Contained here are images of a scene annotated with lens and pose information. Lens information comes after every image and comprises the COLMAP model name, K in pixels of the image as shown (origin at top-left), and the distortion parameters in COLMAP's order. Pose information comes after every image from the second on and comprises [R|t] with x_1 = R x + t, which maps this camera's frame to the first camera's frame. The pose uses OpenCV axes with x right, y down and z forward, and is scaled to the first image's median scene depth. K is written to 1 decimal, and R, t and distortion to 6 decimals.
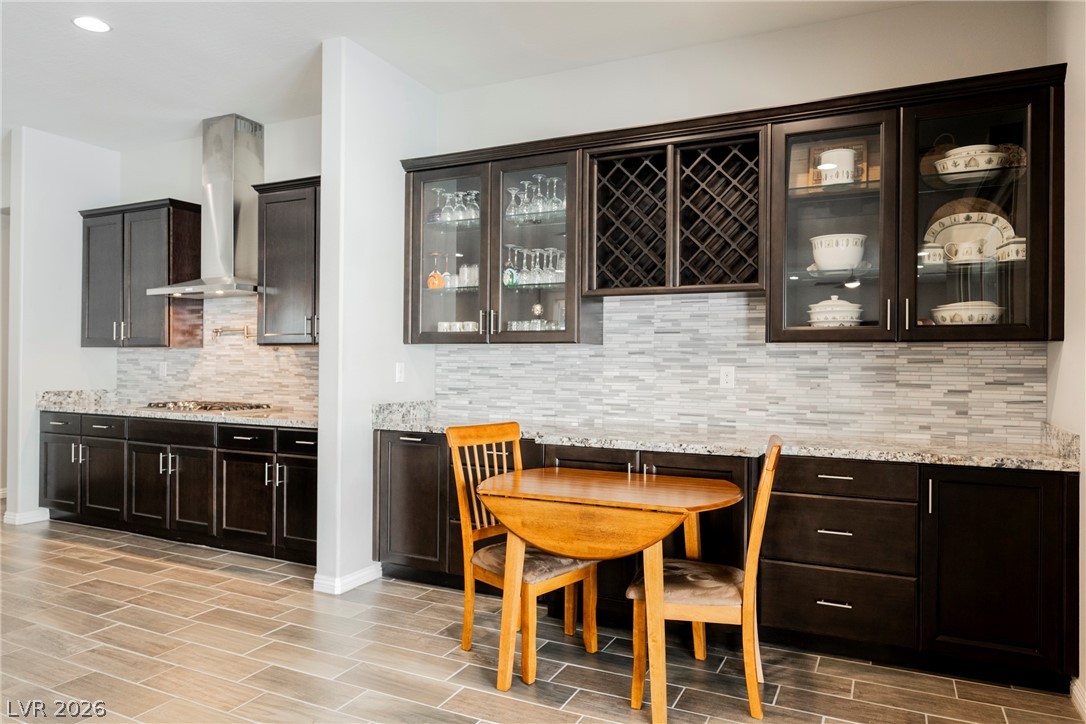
lens RADIAL K [[717.5, 0, 543.0], [0, 717.5, 362.0], [0, 0, 1]] dist [-0.001933, -0.000246]
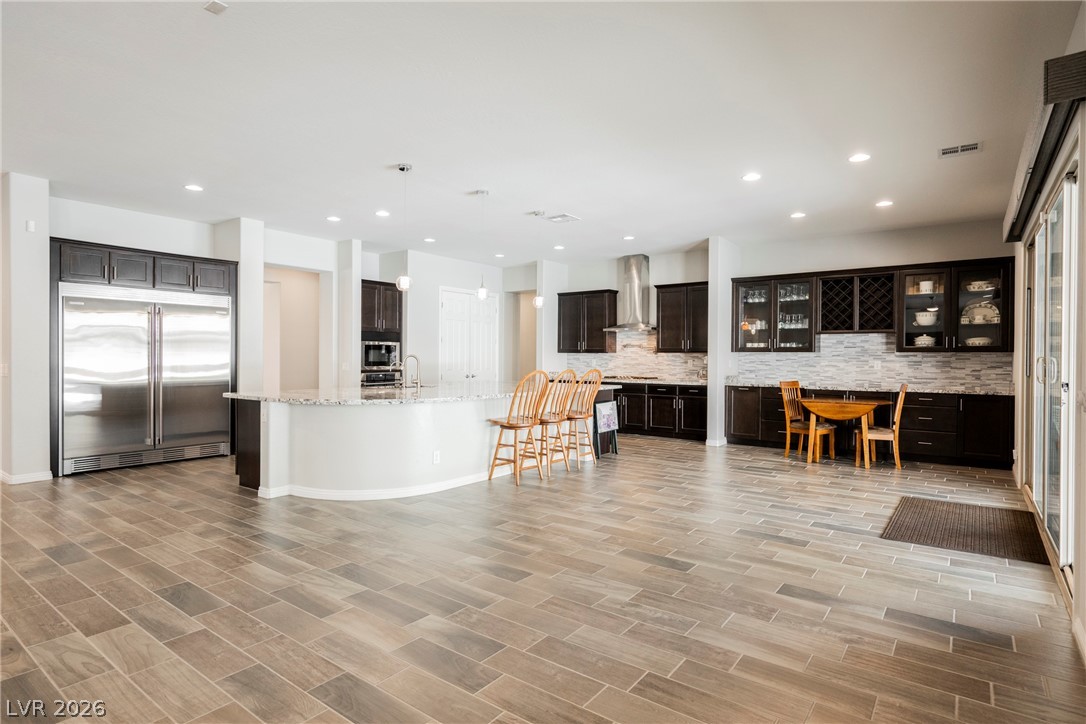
lens RADIAL K [[574.2, 0, 543.0], [0, 574.2, 362.0], [0, 0, 1]] dist [-0.001449, 0.000314]
pose [[0.982216, -0.000329, -0.187753, -0.532447], [0.001700, 0.999973, 0.007141, -0.006838], [0.187745, -0.007334, 0.982190, -1.235454]]
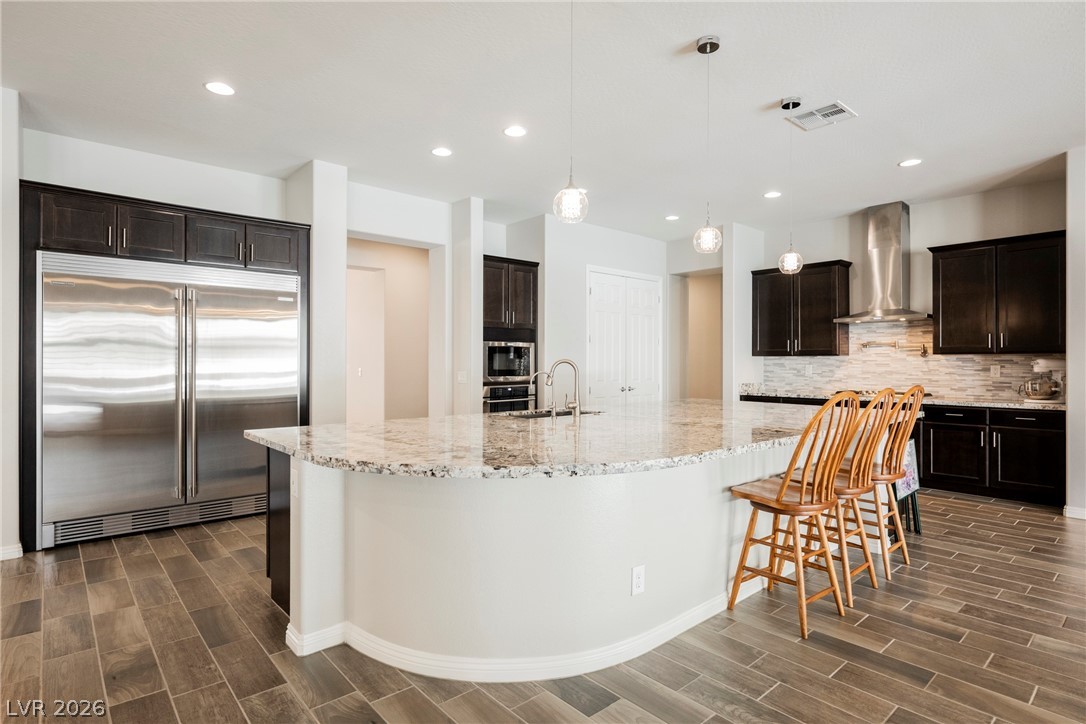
lens RADIAL K [[574.2, 0, 543.0], [0, 574.2, 362.0], [0, 0, 1]] dist [-0.001449, 0.000314]
pose [[0.923725, -0.006904, -0.382993, -0.897922], [0.006155, 0.999976, -0.003182, -0.009643], [0.383006, 0.000582, 0.923746, -0.554245]]
